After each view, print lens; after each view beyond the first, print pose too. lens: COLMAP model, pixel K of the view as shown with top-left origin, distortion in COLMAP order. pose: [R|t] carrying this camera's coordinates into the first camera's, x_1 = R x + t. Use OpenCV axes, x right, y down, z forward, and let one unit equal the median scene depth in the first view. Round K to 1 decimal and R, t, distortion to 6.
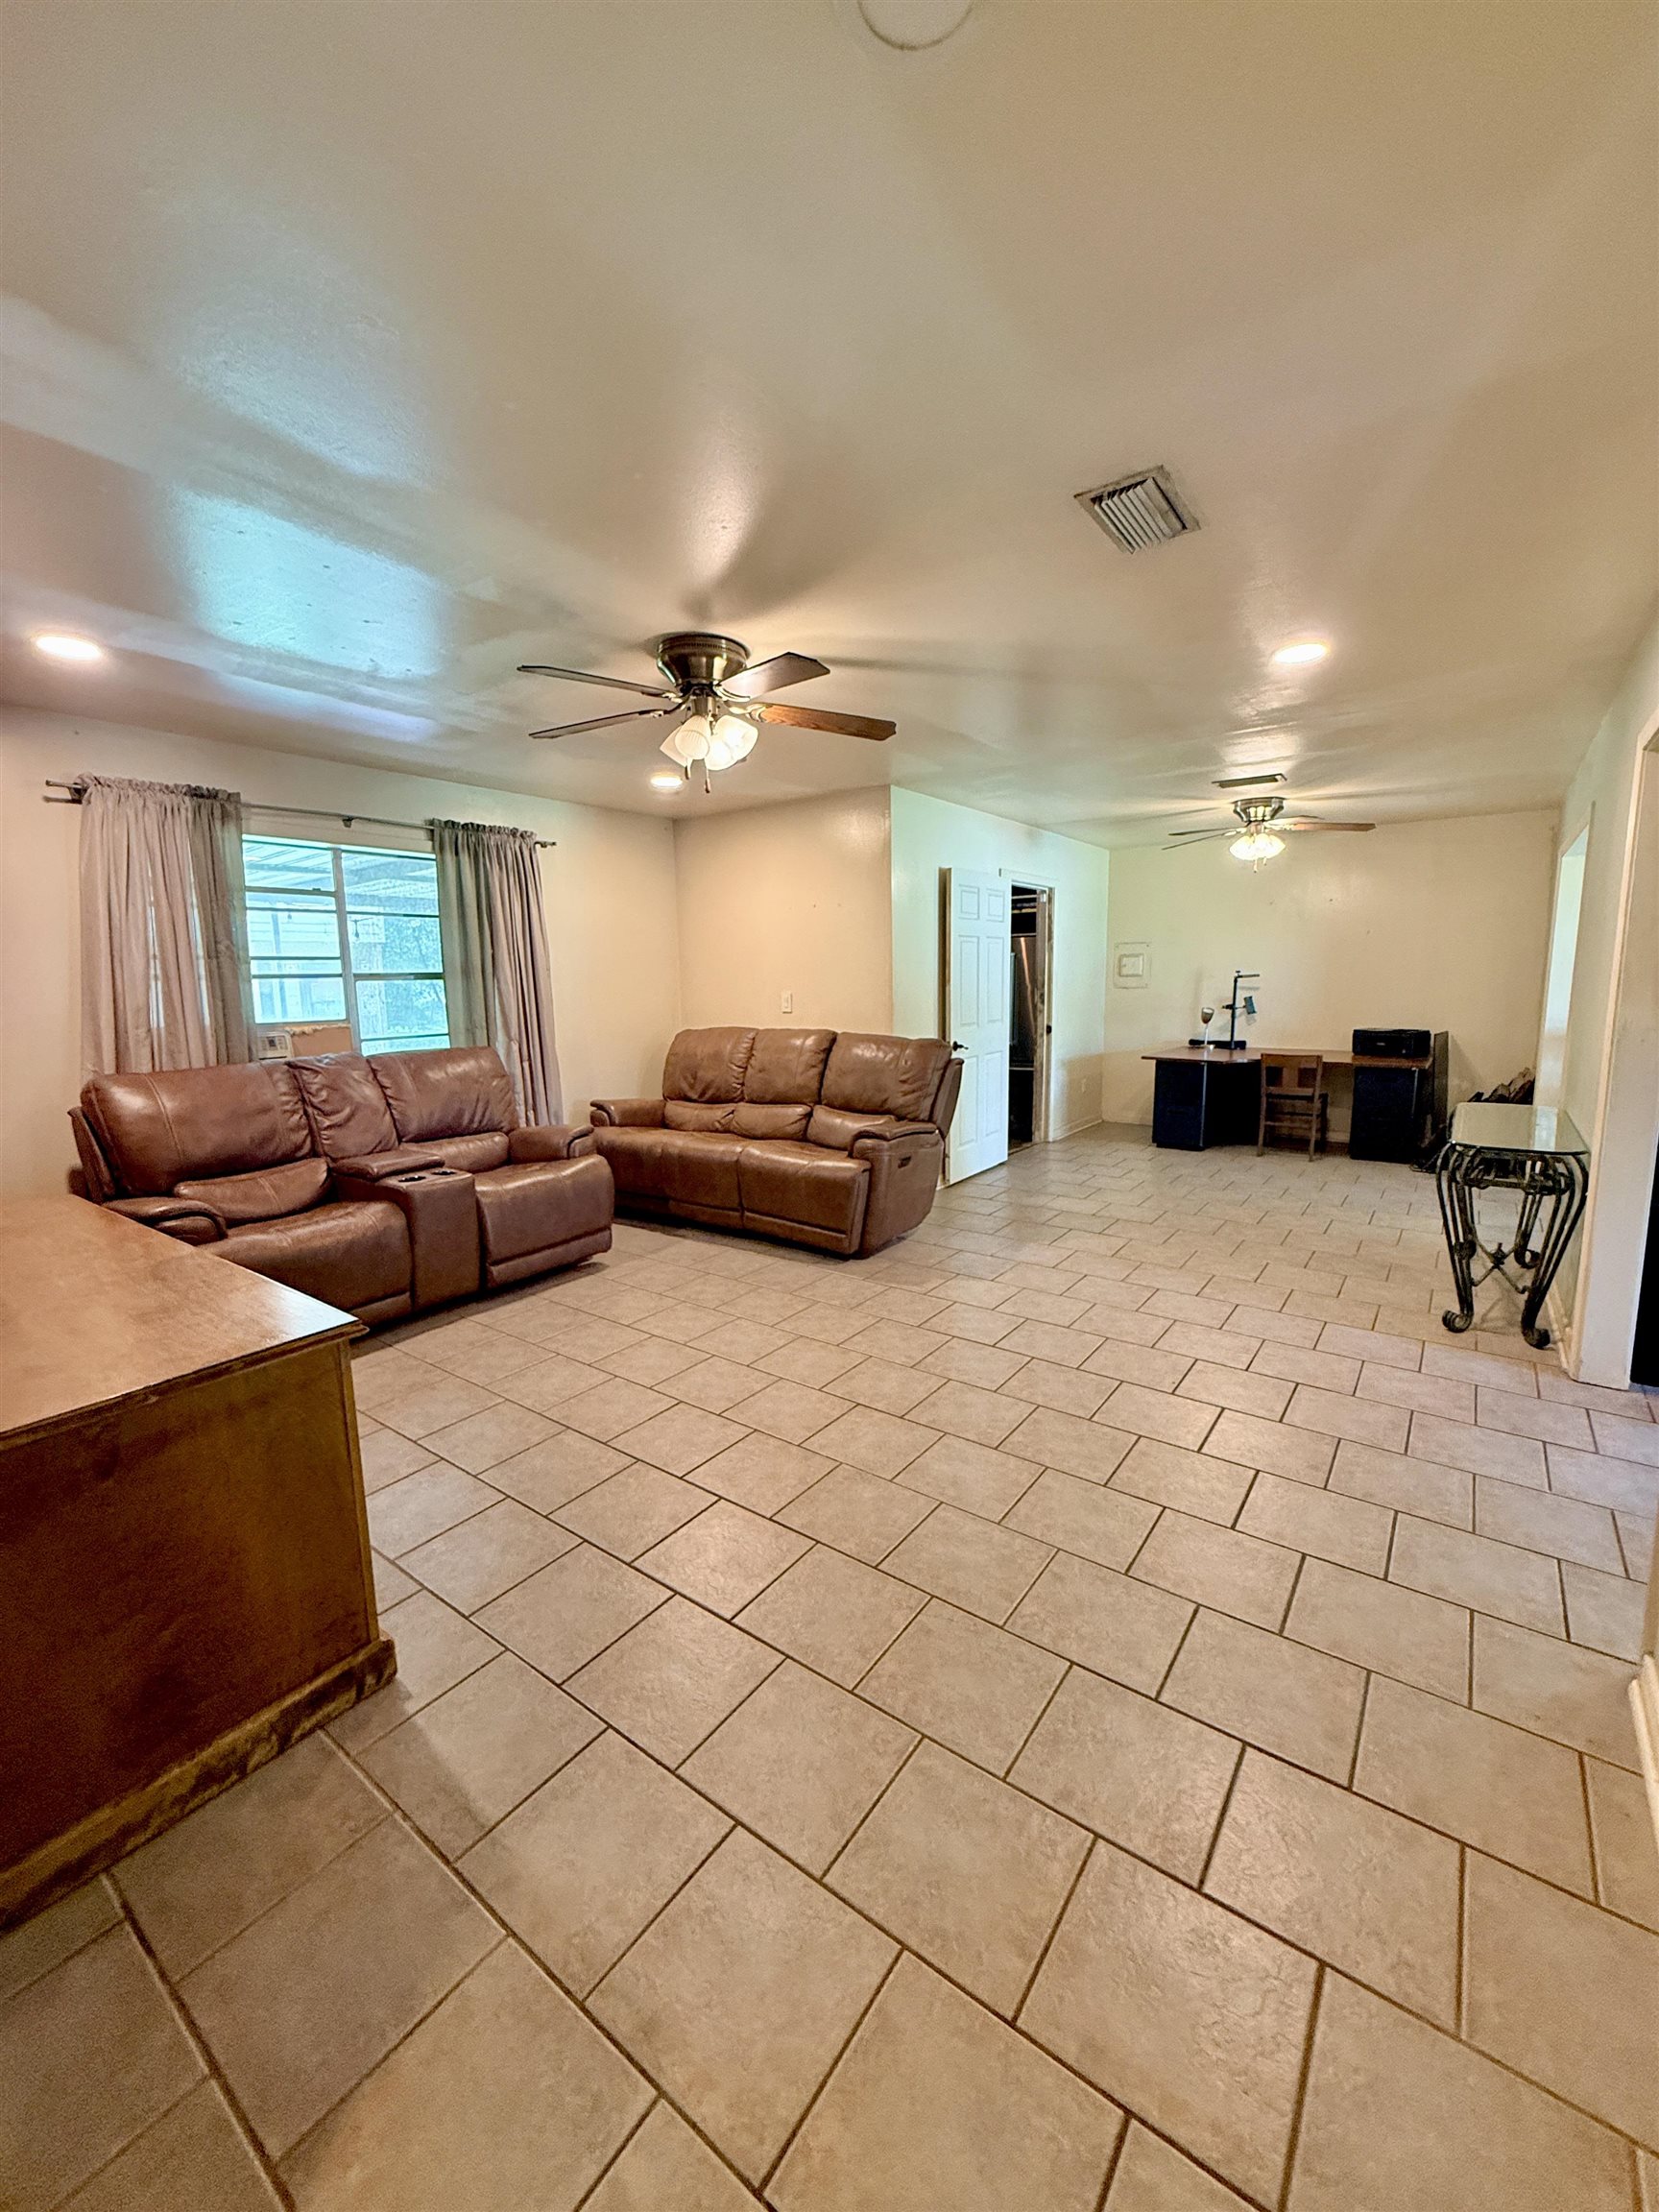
lens RADIAL K [[883.9, 0, 828.7], [0, 883.9, 1098.2], [0, 0, 1]] dist [0.002696, -0.000617]
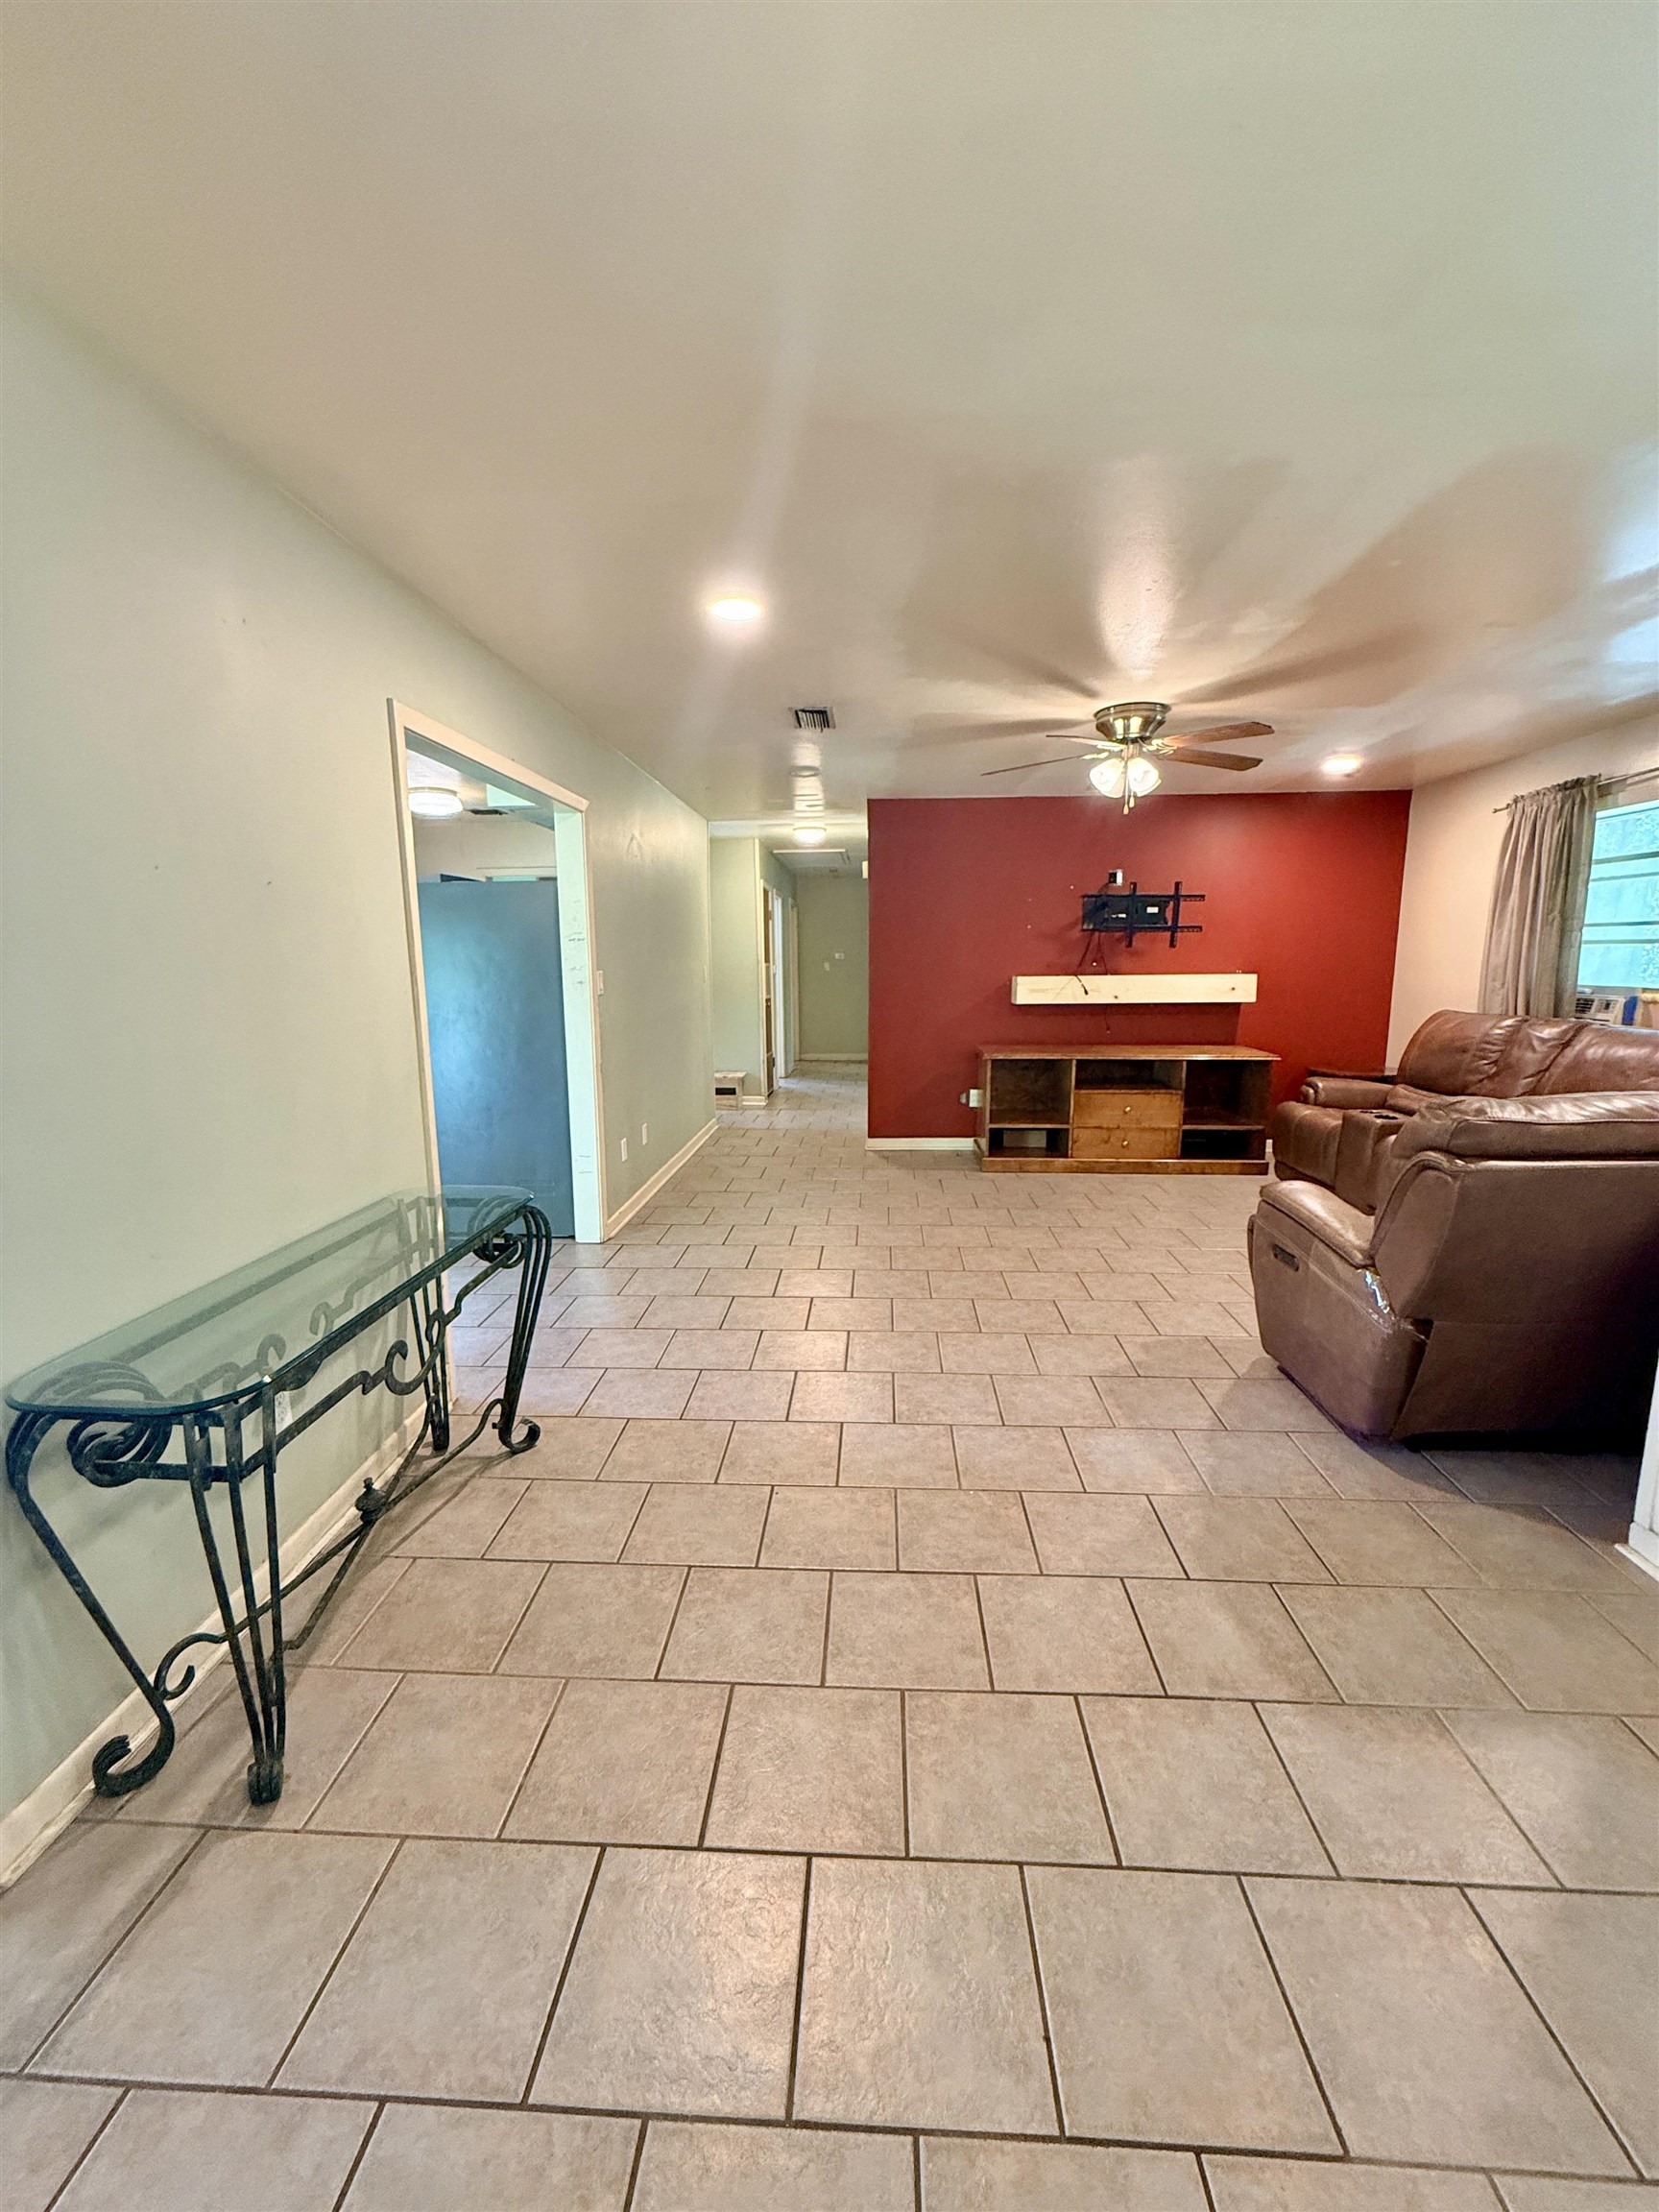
lens RADIAL K [[883.9, 0, 828.7], [0, 883.9, 1098.2], [0, 0, 1]] dist [0.002696, -0.000617]
pose [[-0.839324, 0.105142, -0.533368, 0.779776], [-0.055589, 0.959377, 0.276597, -0.215350], [0.540782, 0.261803, -0.799383, 1.505655]]
